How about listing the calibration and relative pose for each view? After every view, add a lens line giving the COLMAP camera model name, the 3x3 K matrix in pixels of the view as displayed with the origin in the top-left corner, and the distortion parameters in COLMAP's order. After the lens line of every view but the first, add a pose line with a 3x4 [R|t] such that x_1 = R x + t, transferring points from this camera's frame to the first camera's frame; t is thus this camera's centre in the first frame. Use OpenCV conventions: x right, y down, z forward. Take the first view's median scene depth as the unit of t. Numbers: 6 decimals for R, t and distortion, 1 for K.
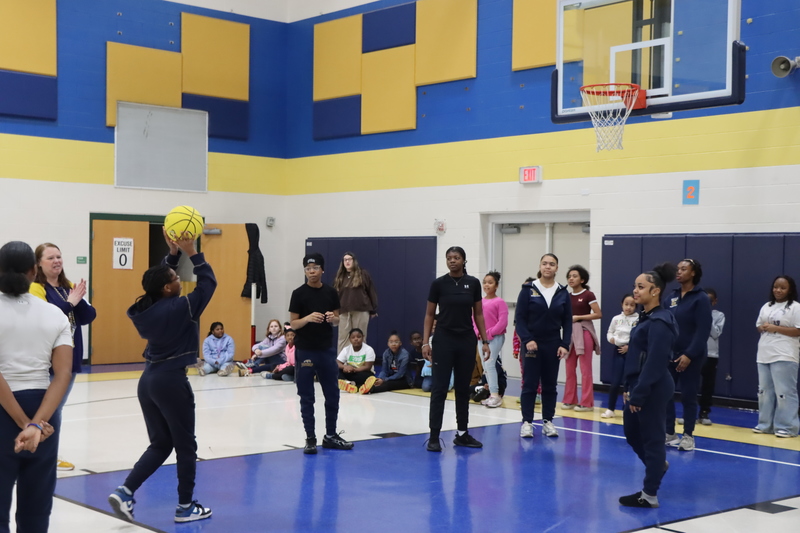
lens RADIAL K [[1228.4, 0, 400.7], [0, 1228.4, 264.9], [0, 0, 1]] dist [0.000730, 0.000000]
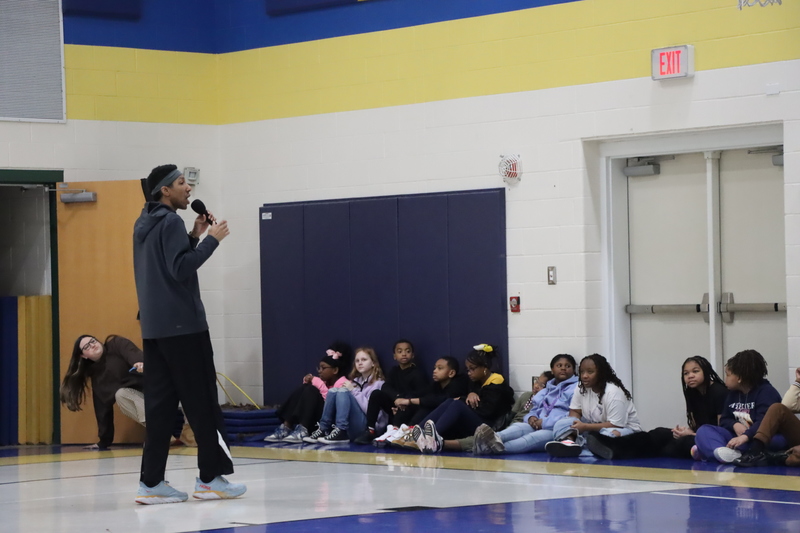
lens RADIAL K [[2813.6, 0, 400.3], [0, 2813.6, 266.5], [0, 0, 1]] dist [0.961837, 0.000000]
pose [[0.998793, -0.039811, -0.028769, 0.018707], [0.039627, 0.999190, -0.006944, 0.018046], [0.029022, 0.005796, 0.999562, -0.229833]]
